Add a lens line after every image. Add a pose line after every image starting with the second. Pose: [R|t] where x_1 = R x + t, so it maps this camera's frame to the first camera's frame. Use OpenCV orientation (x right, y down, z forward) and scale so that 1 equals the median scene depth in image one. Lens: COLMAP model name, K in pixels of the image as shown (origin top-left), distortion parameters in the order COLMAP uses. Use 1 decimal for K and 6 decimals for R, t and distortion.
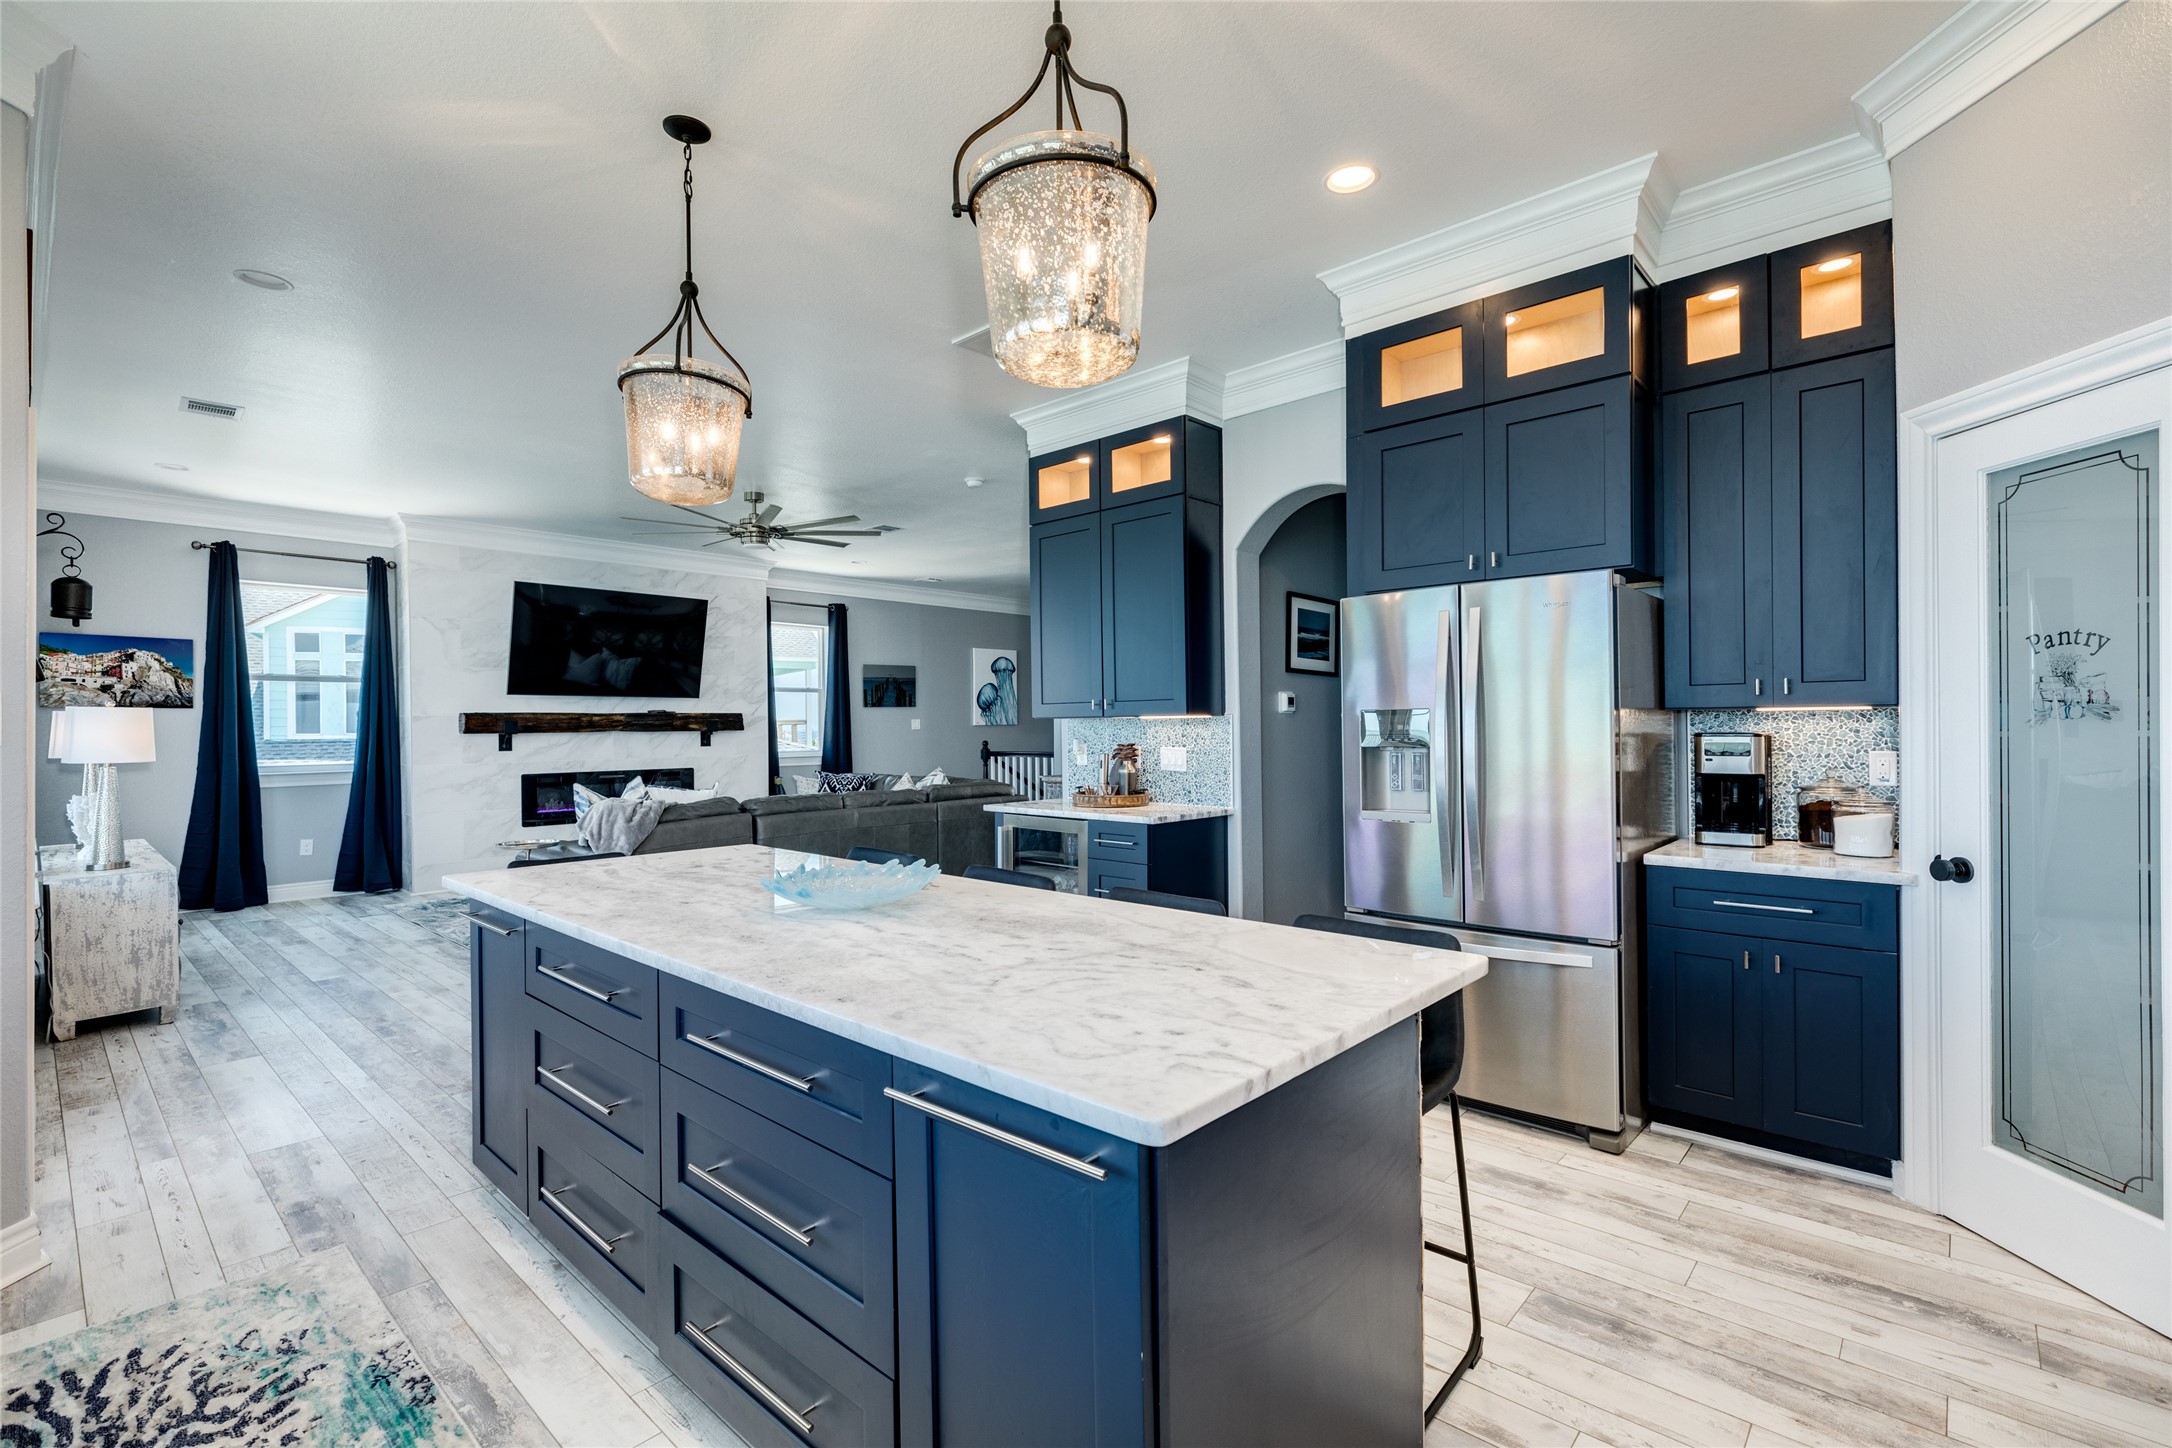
lens RADIAL K [[973.6, 0, 1085.7], [0, 973.6, 729.0], [0, 0, 1]] dist [0.003717, 0.000440]
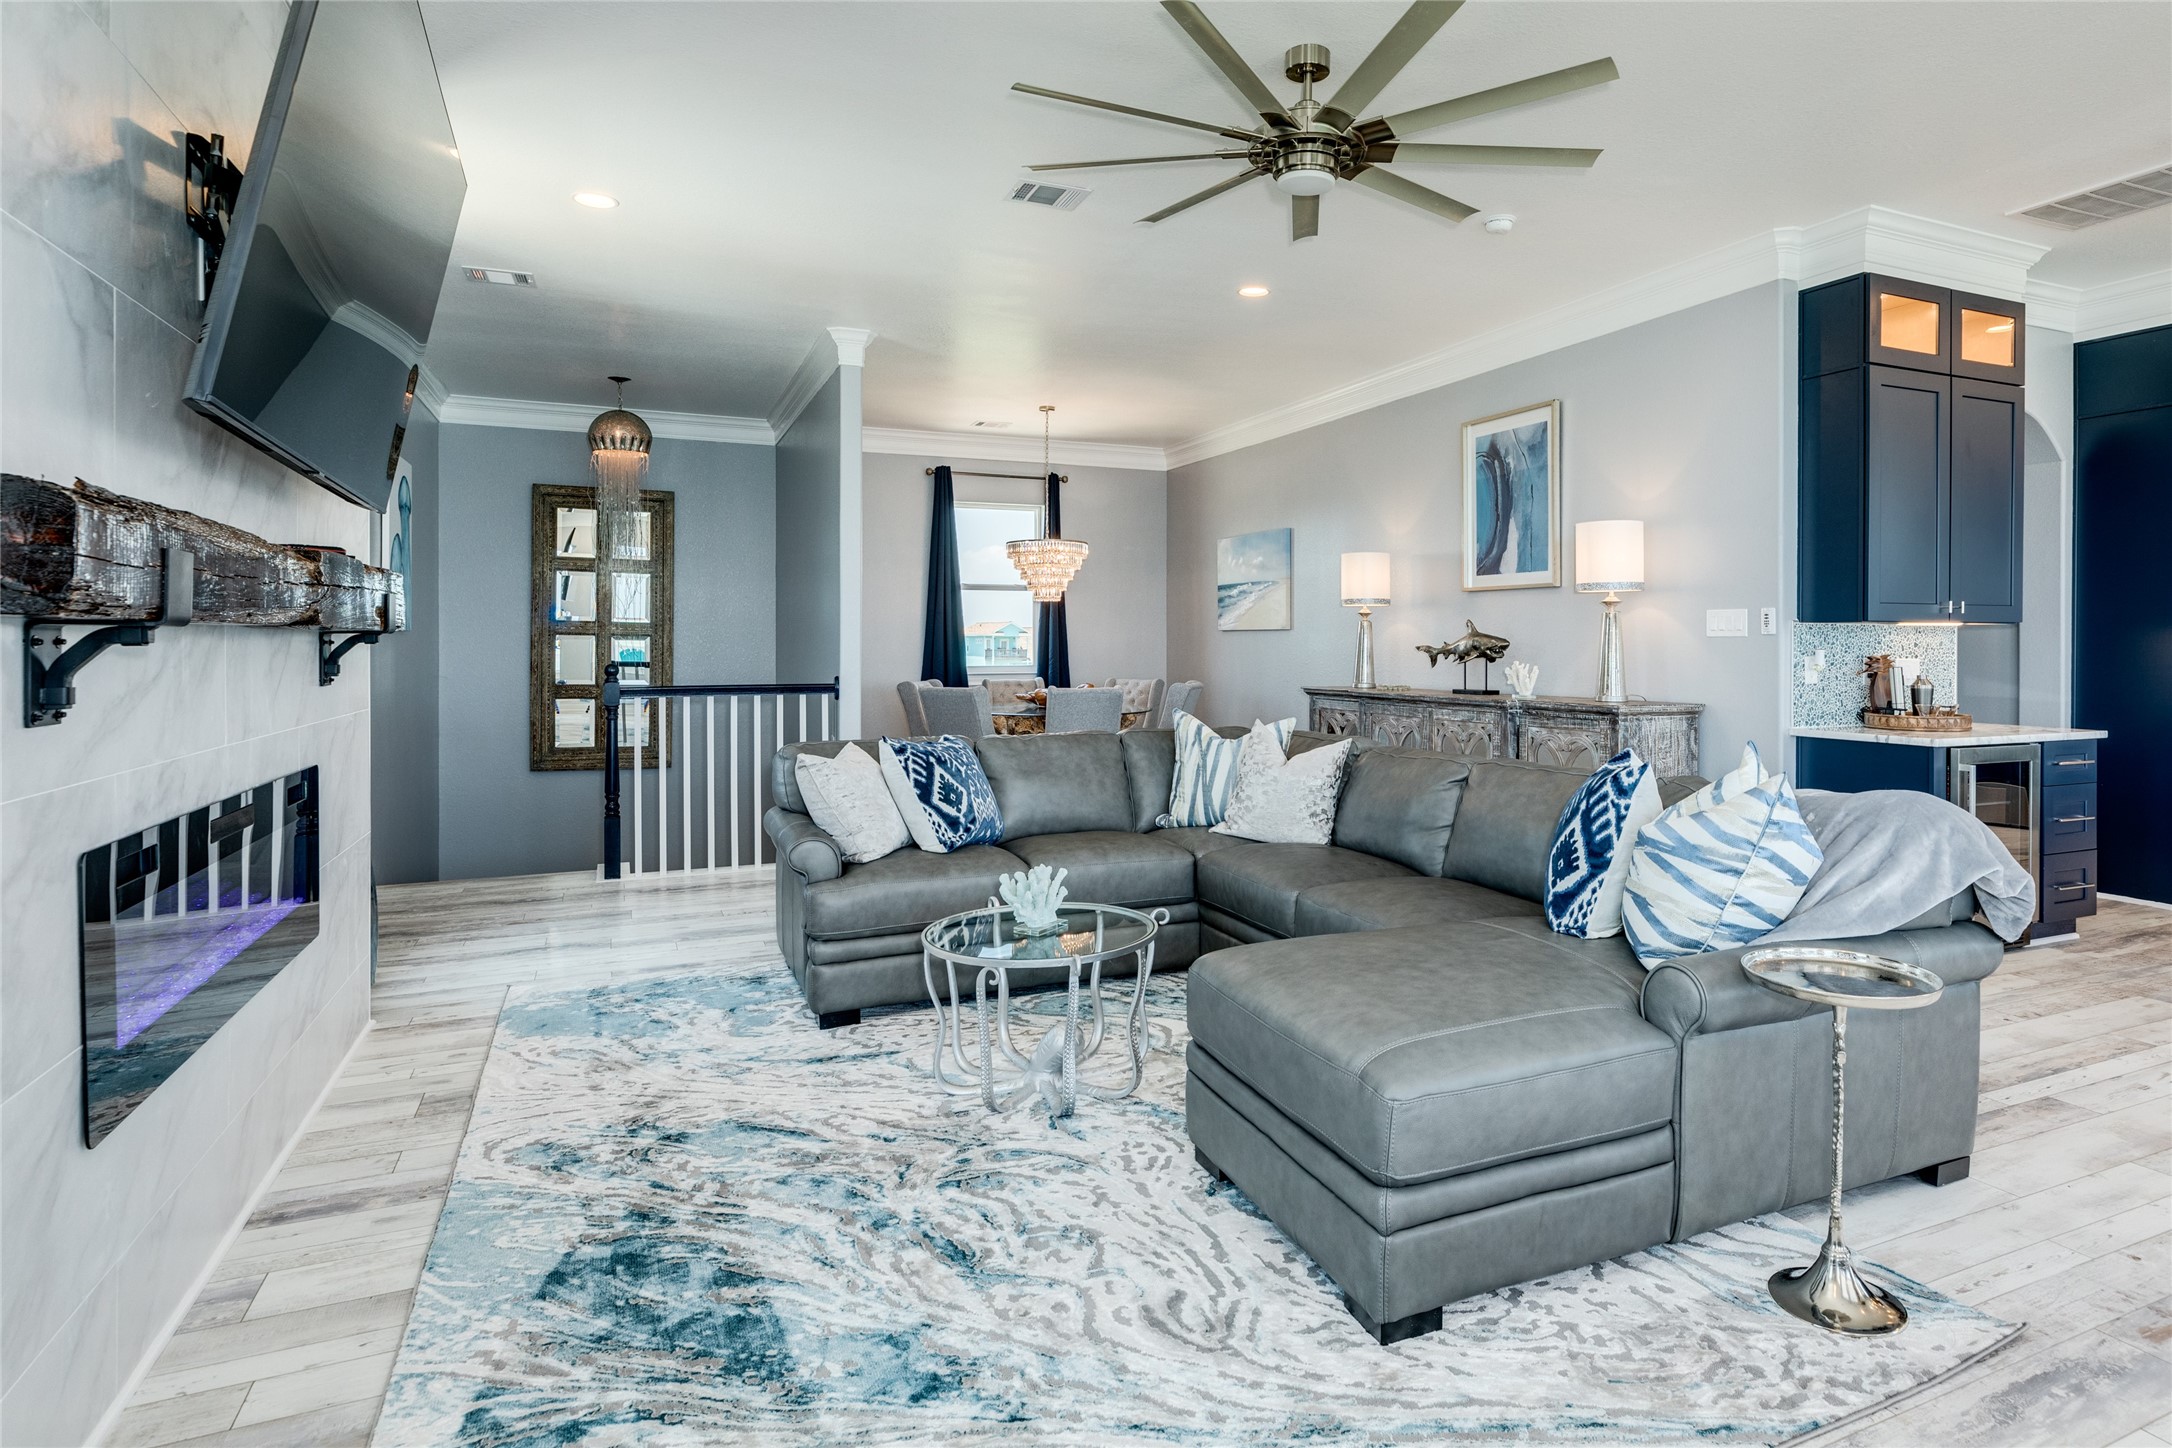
lens RADIAL K [[1190.1, 0, 1182.4], [0, 1190.1, 642.5], [0, 0, 1]] dist [-0.002440, -0.000968]
pose [[0.377220, 0.007214, 0.926095, -0.784008], [-0.001964, 0.999974, -0.006990, 0.009218], [-0.926121, 0.000818, 0.377225, 0.814164]]
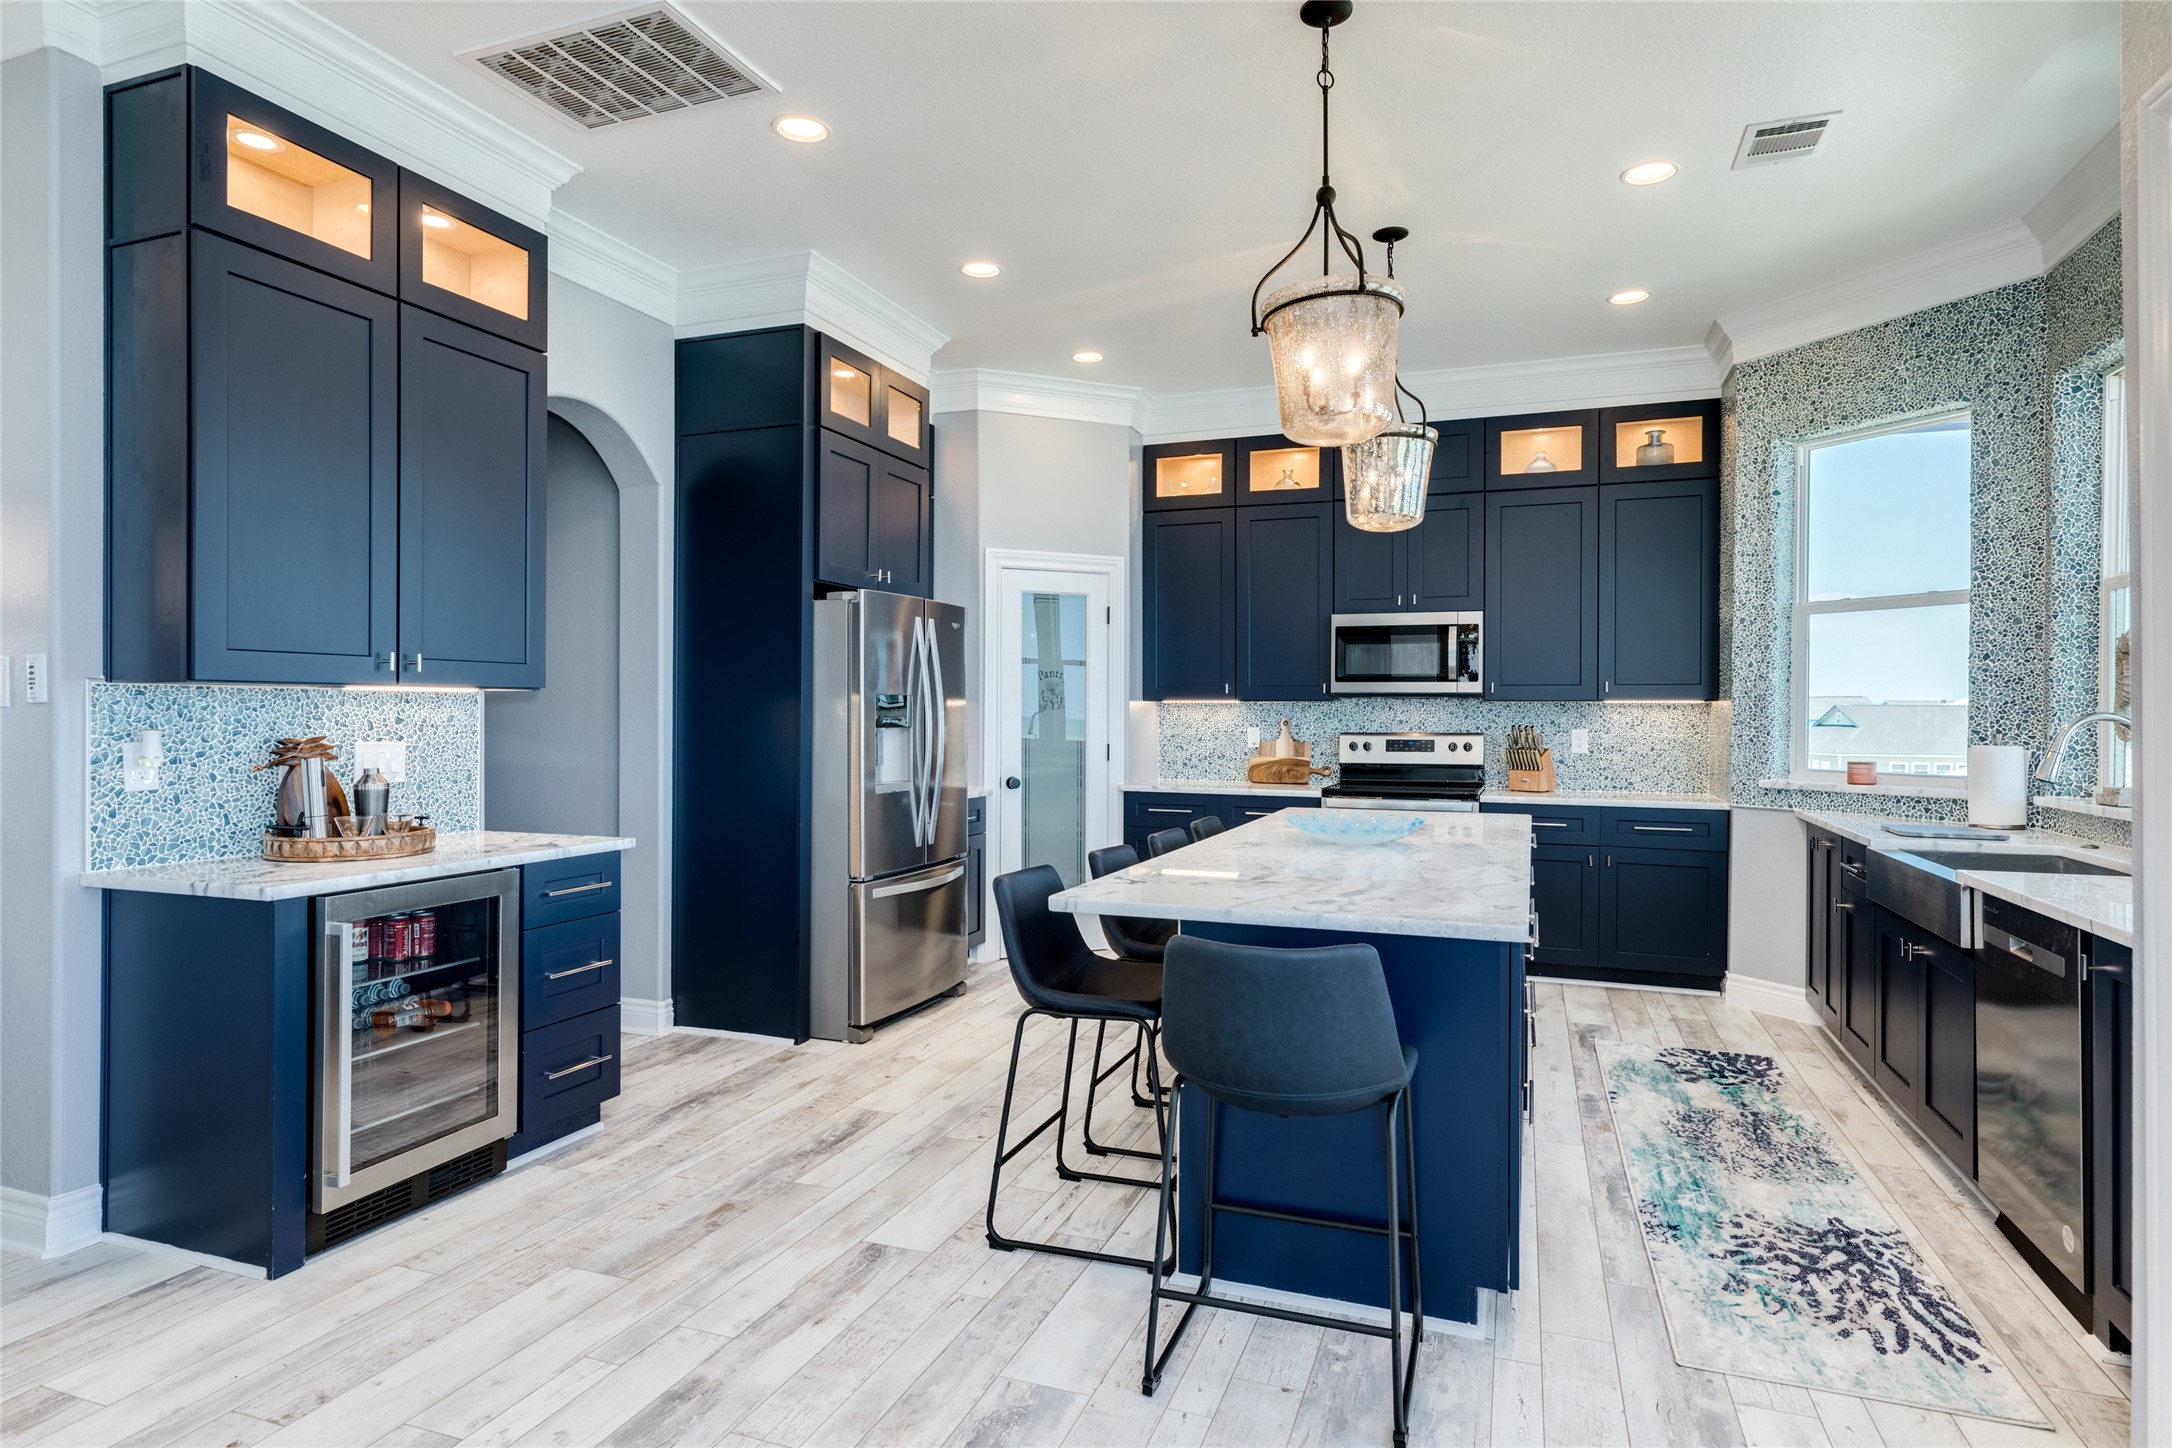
lens RADIAL K [[1187.5, 0, 1085.9], [0, 1187.5, 715.5], [0, 0, 1]] dist [0.002678, -0.000160]
pose [[-0.377357, 0.006250, 0.926047, -0.482410], [0.002314, 0.999980, -0.005806, 0.005930], [-0.926065, -0.000048, -0.377364, 0.591924]]
